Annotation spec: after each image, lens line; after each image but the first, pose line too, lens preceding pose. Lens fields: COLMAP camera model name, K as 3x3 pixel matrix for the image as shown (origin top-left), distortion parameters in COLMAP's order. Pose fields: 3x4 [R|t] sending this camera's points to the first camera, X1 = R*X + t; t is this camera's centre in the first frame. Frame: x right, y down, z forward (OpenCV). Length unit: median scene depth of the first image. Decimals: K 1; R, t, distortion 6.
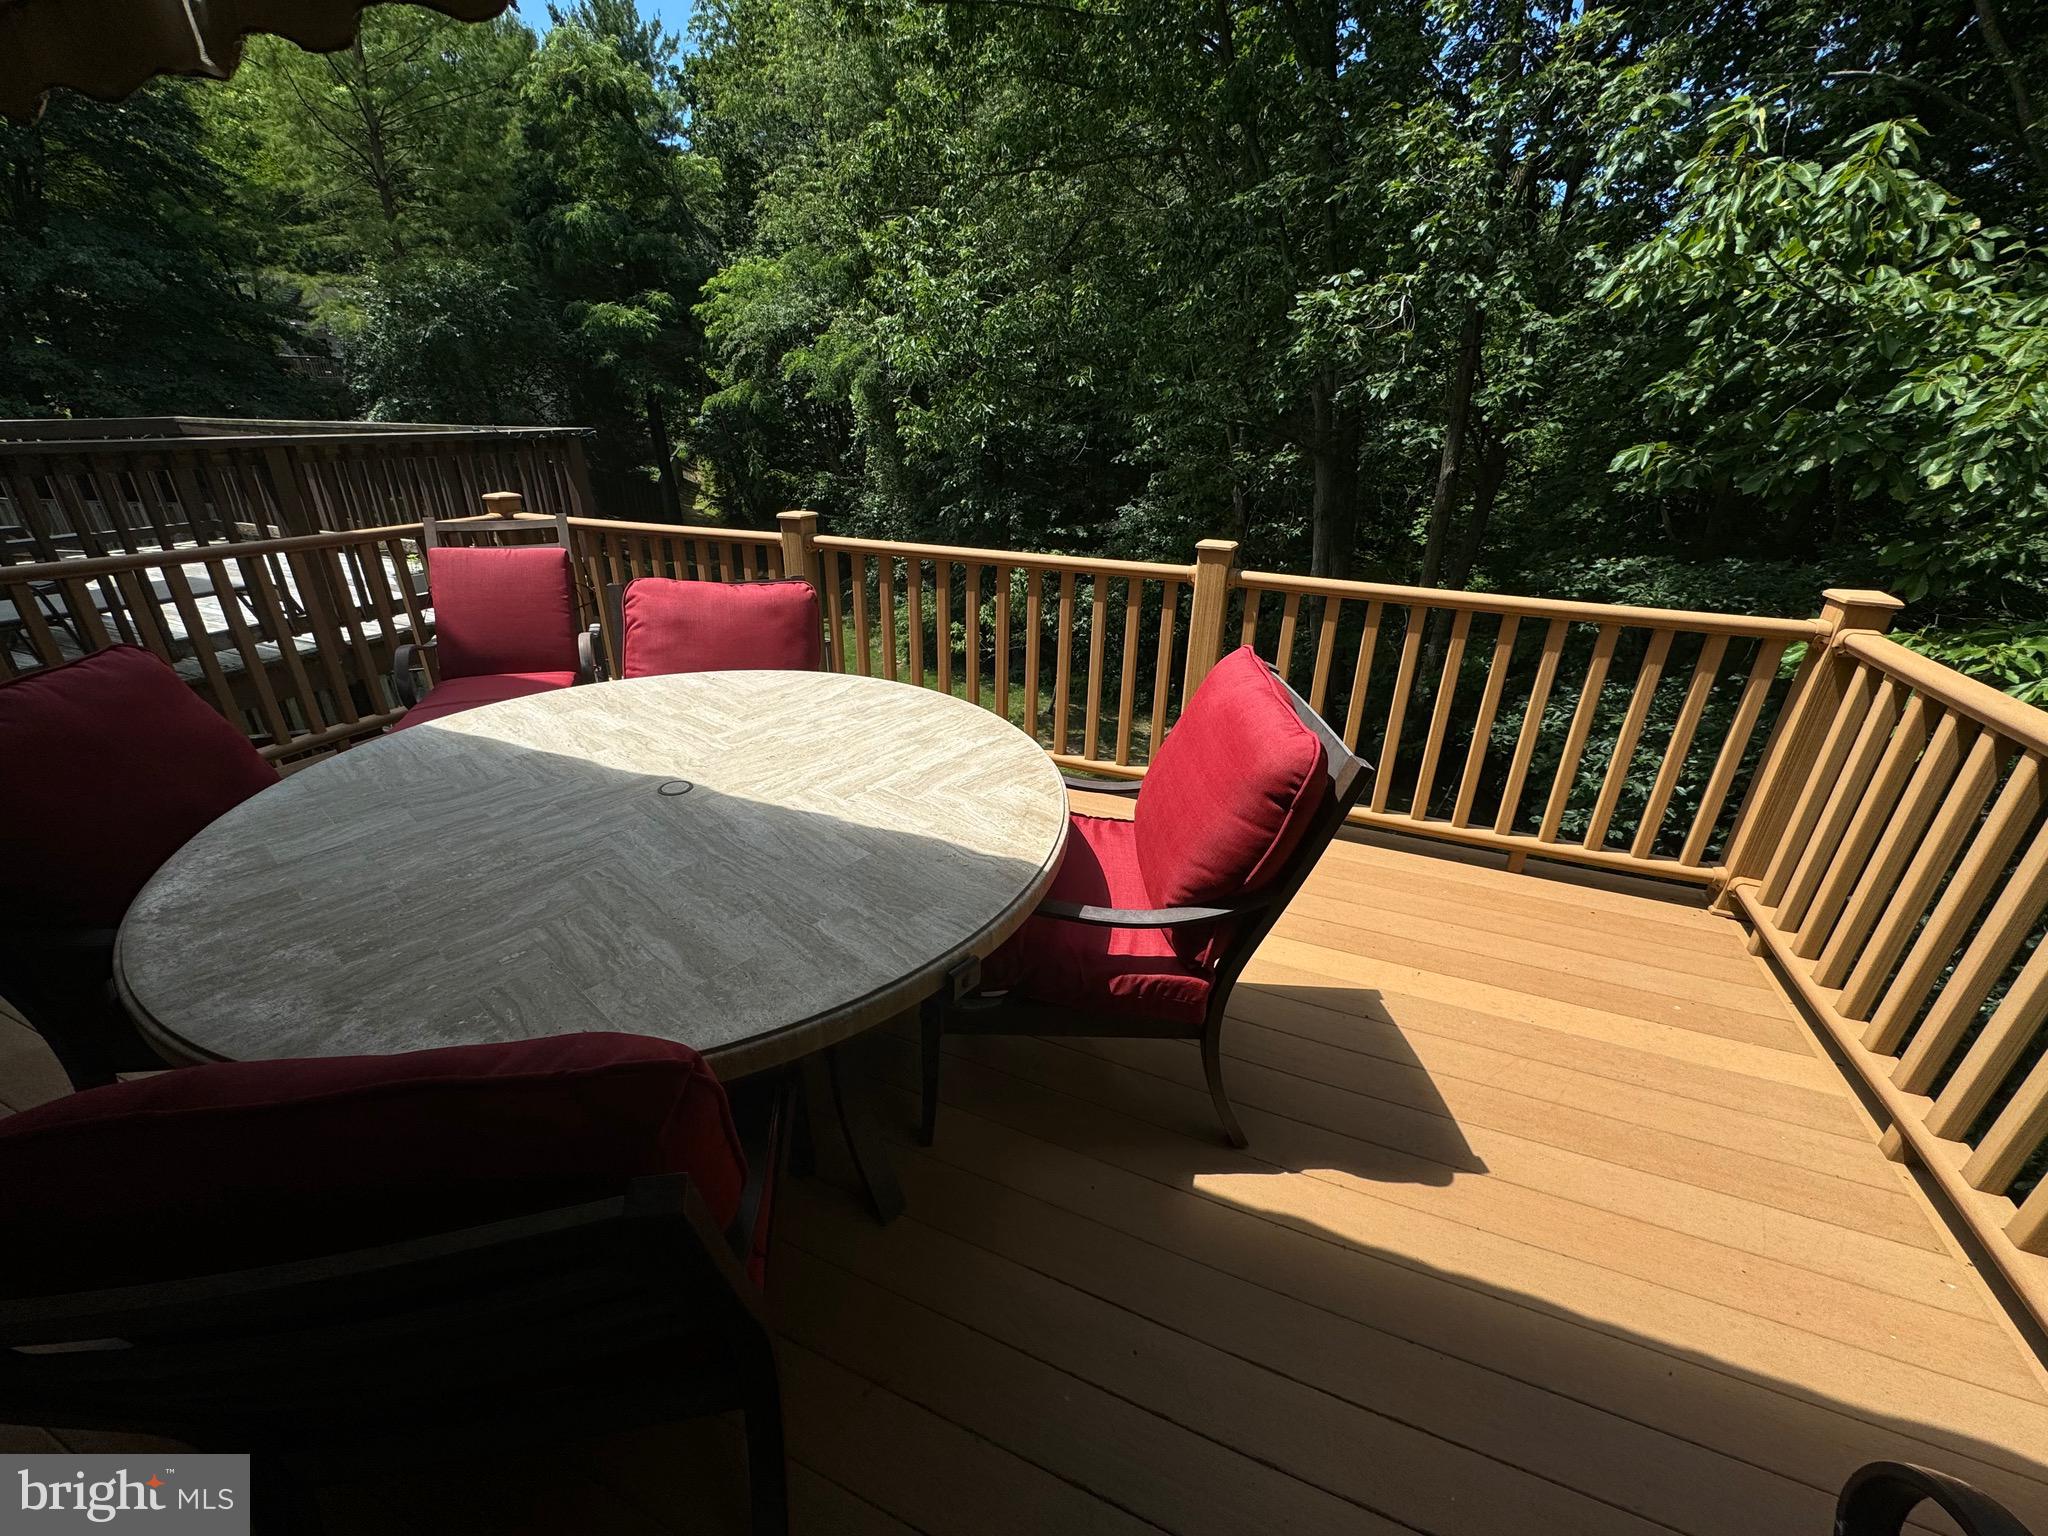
lens RADIAL K [[813.5, 0, 1023.2], [0, 813.5, 770.3], [0, 0, 1]] dist [-0.019832, 0.003714]
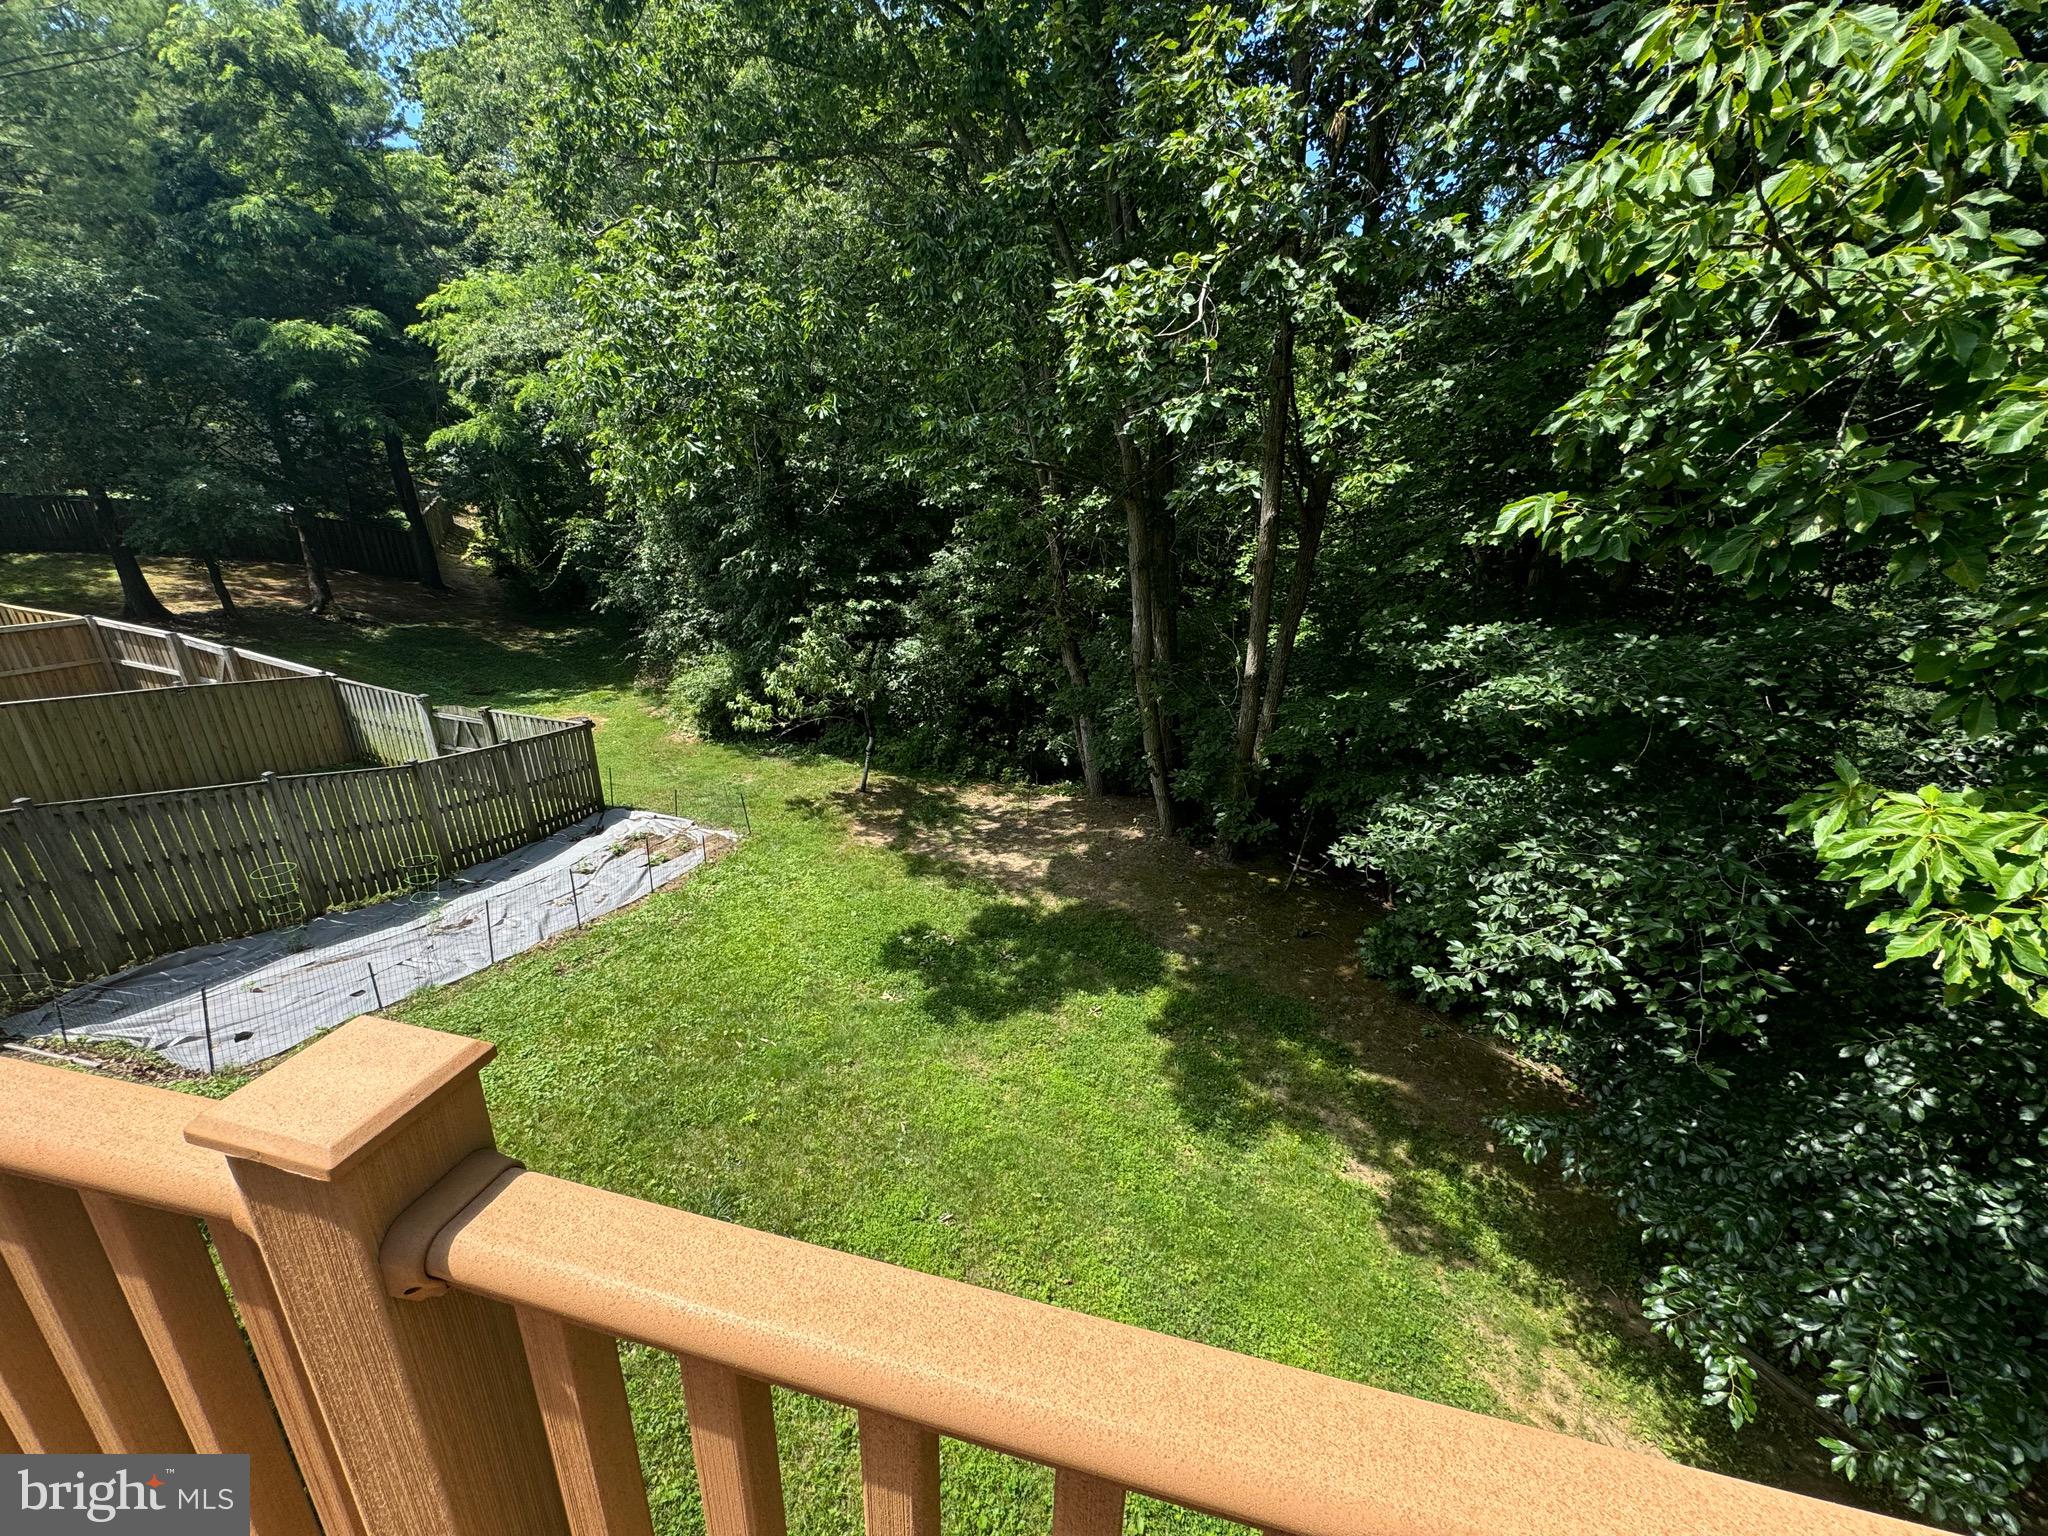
lens RADIAL K [[813.5, 0, 1033.0], [0, 813.5, 769.4], [0, 0, 1]] dist [-0.019832, 0.003714]
pose [[0.980761, -0.067853, 0.183042, 0.119205], [0.075511, 0.996524, -0.035187, -0.108715], [-0.180019, 0.048332, 0.982475, 0.245885]]
